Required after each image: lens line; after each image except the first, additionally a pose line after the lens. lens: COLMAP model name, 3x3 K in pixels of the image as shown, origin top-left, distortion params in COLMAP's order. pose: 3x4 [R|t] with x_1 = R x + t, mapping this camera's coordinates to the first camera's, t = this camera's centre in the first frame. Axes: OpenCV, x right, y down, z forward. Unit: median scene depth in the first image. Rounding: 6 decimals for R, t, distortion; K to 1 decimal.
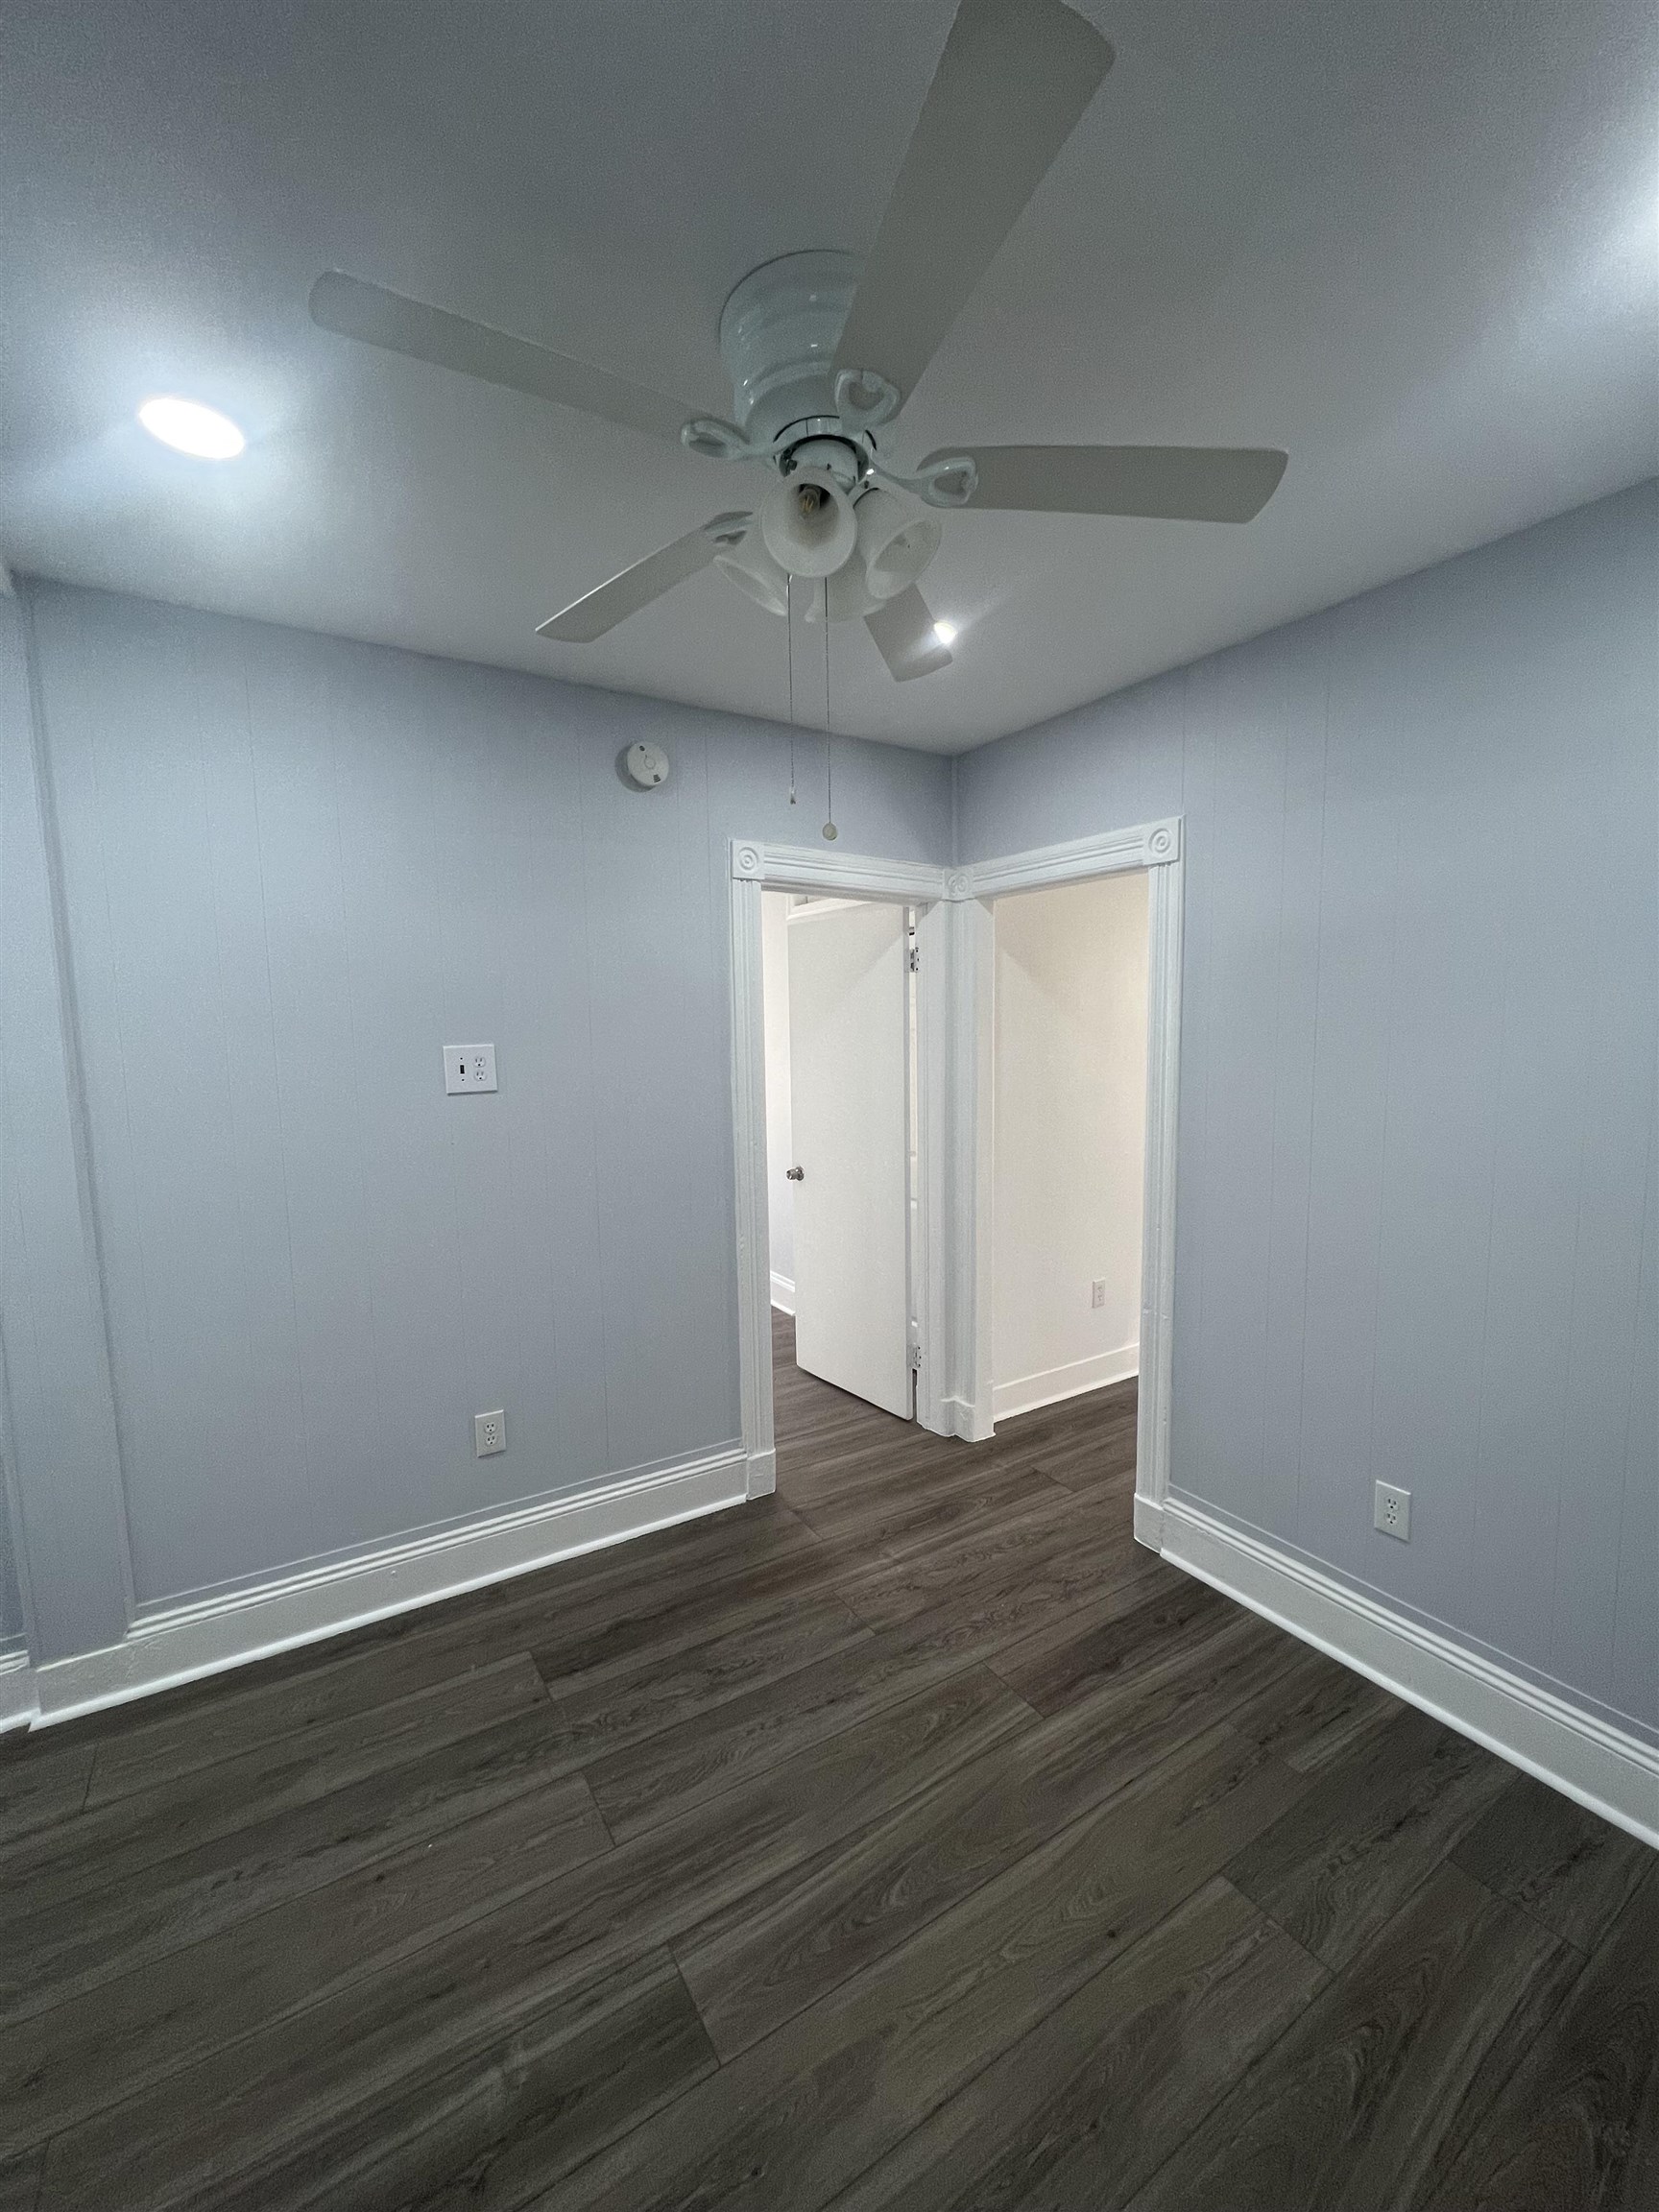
lens RADIAL K [[880.0, 0, 827.1], [0, 880.0, 1108.8], [0, 0, 1]] dist [-0.004871, 0.001226]
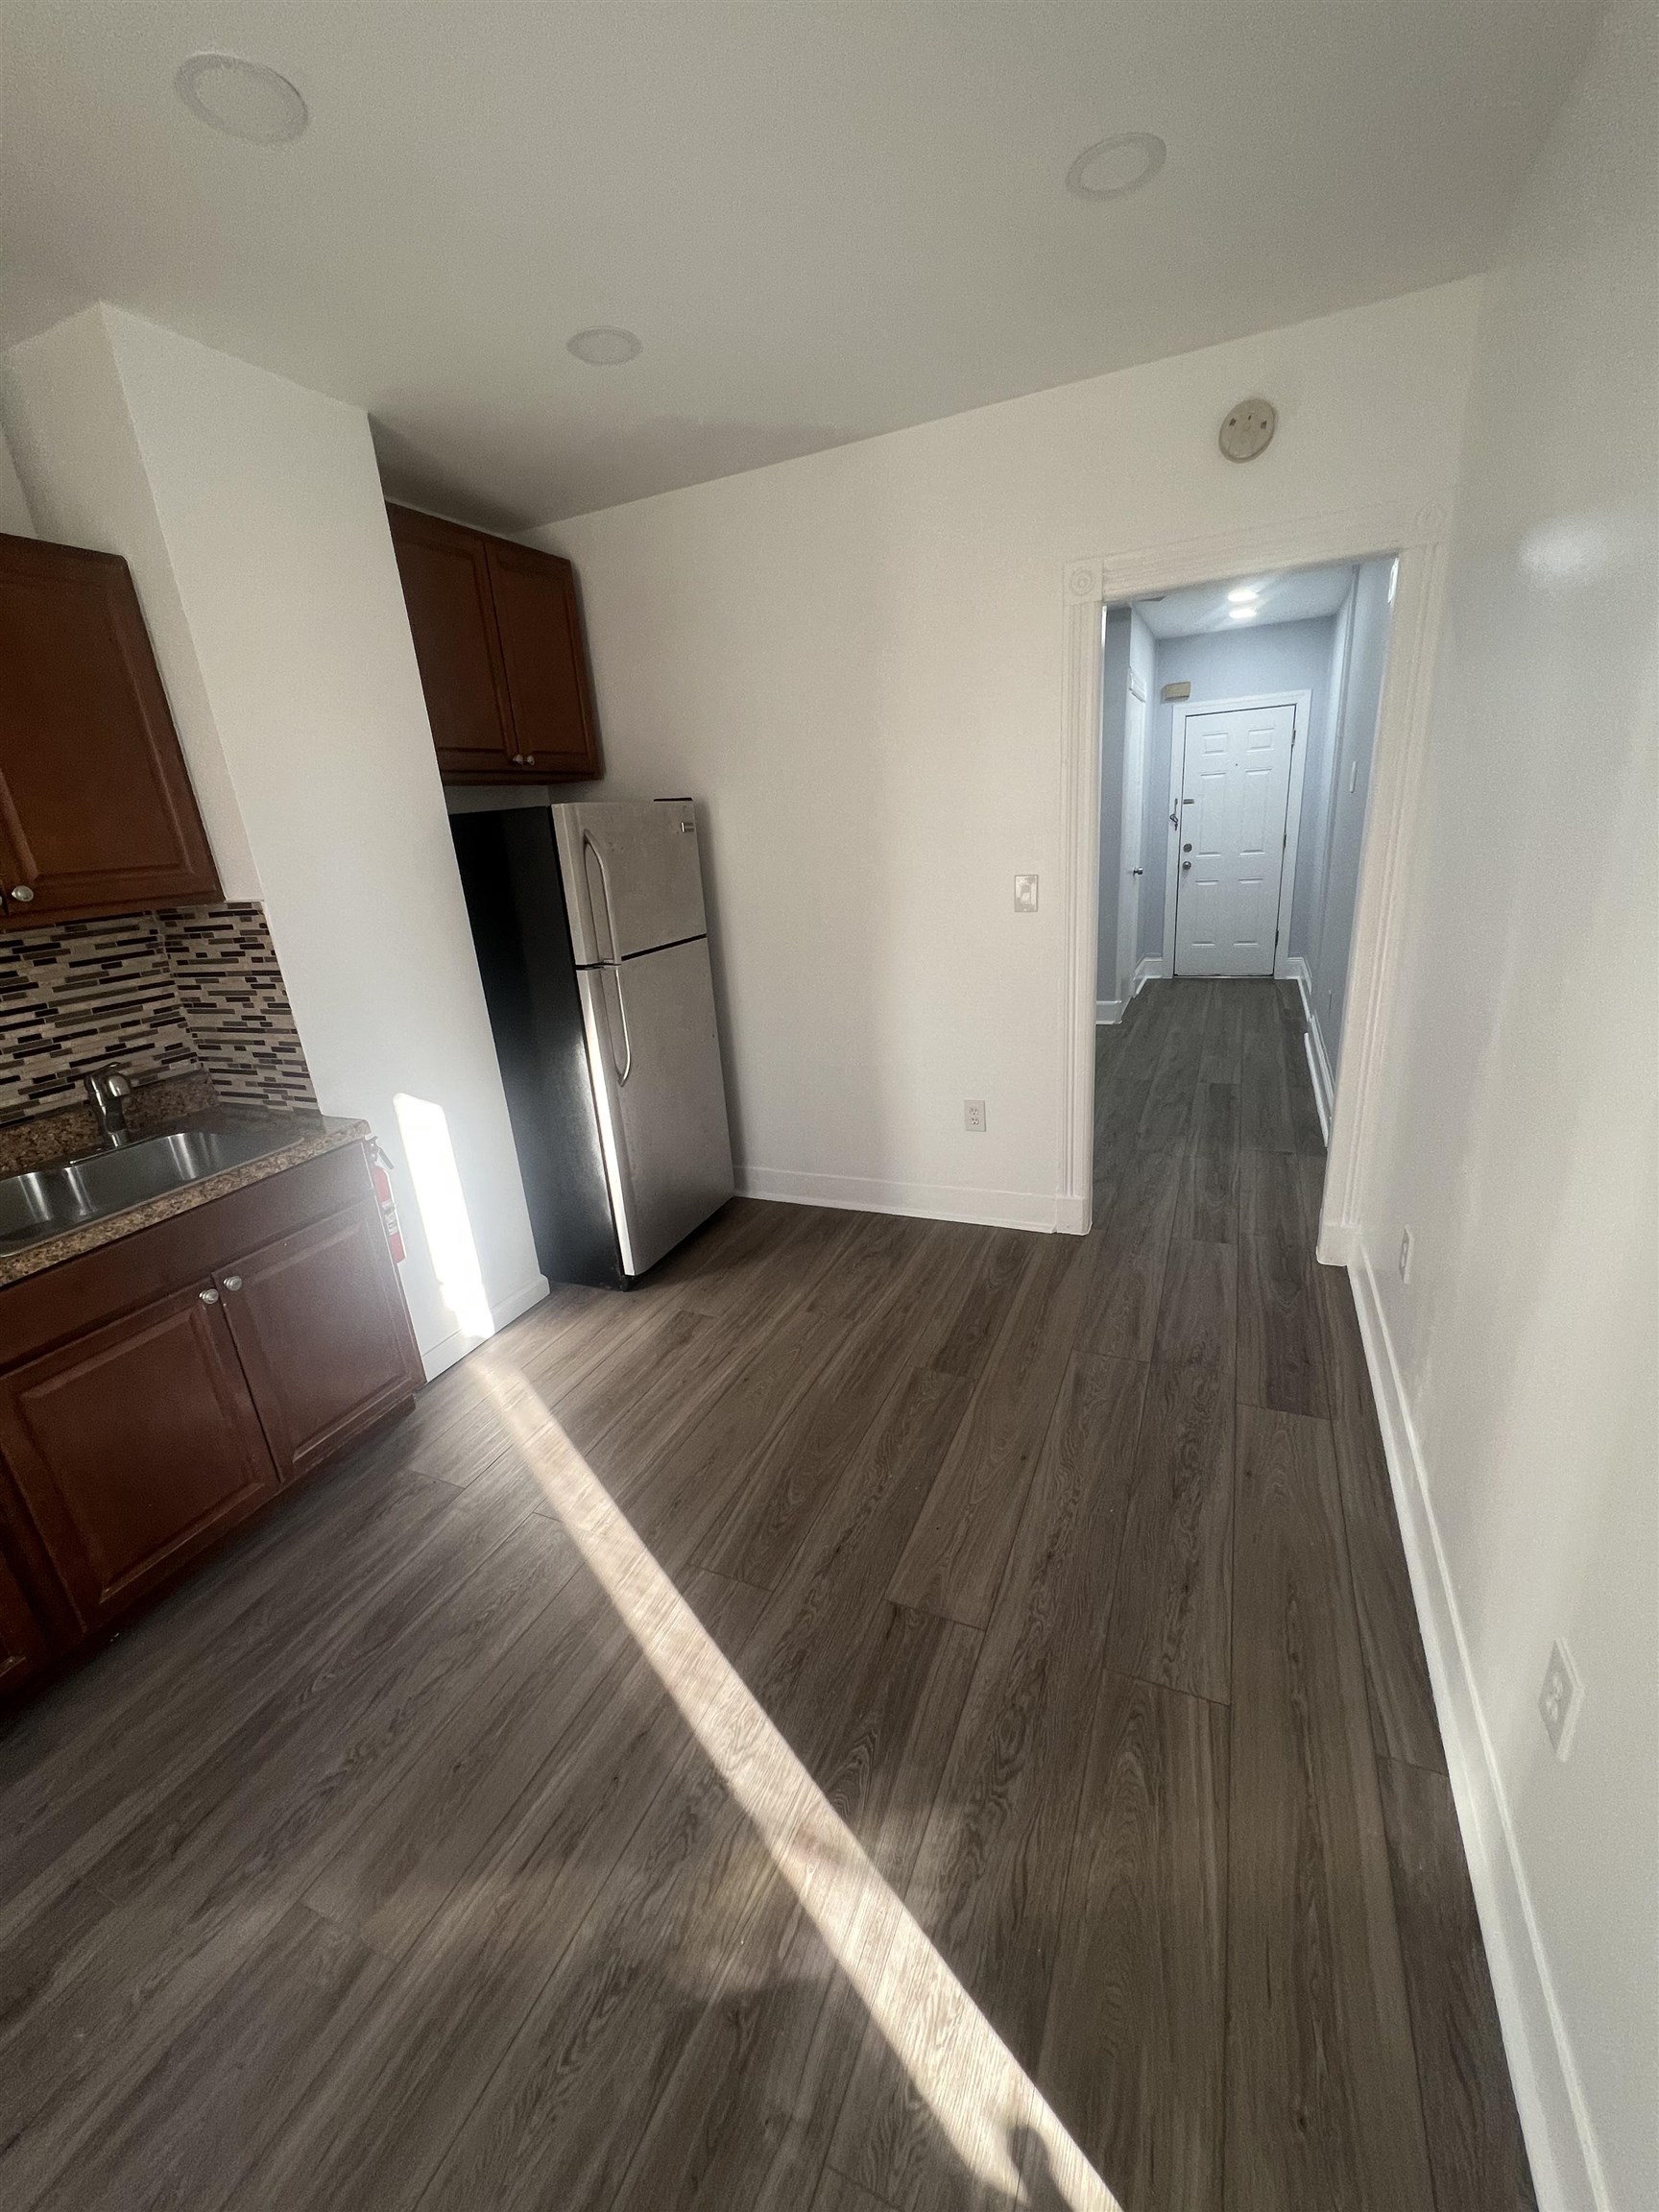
lens RADIAL K [[880.0, 0, 827.1], [0, 880.0, 1108.8], [0, 0, 1]] dist [-0.004871, 0.001226]
pose [[-0.832490, 0.249670, -0.494596, 1.473640], [0.036889, 0.915705, 0.400154, -0.180561], [0.552810, 0.314879, -0.771526, 2.053333]]
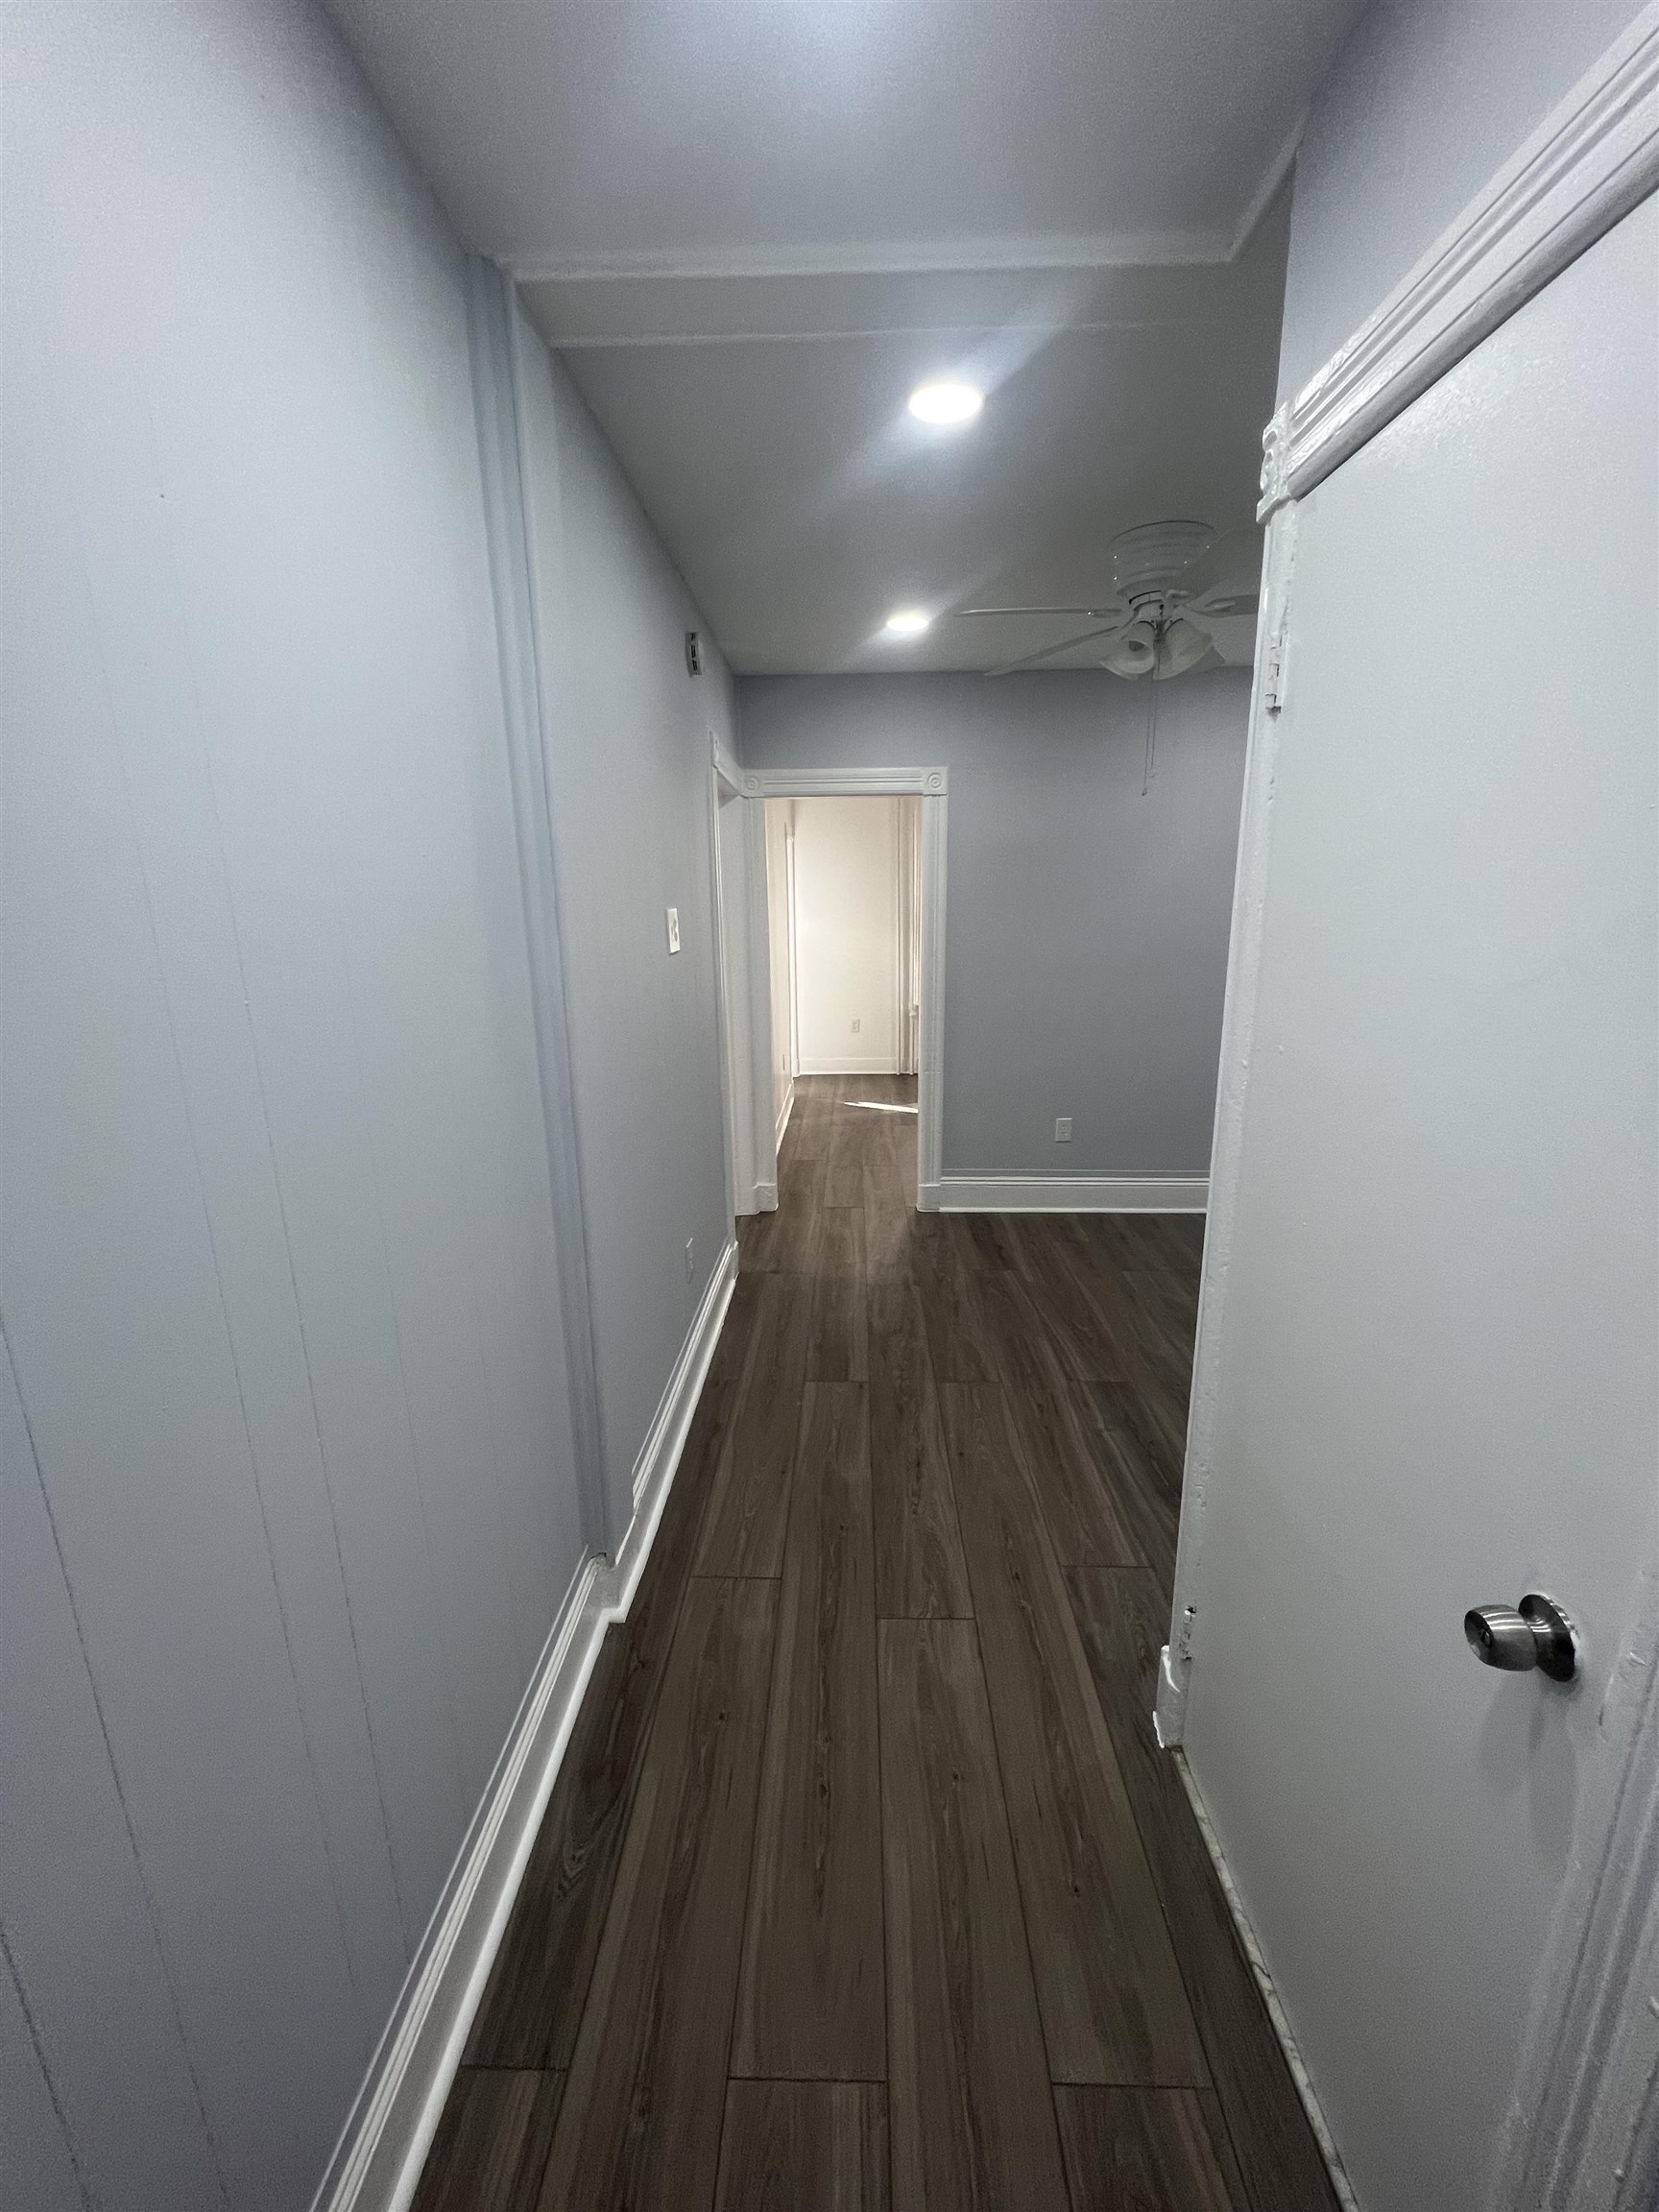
lens RADIAL K [[880.0, 0, 827.1], [0, 880.0, 1108.8], [0, 0, 1]] dist [-0.004871, 0.001226]
pose [[0.563869, -0.183927, 0.805123, -1.292614], [0.081876, 0.982532, 0.167114, 0.004271], [-0.821796, -0.028310, 0.569078, 0.242575]]
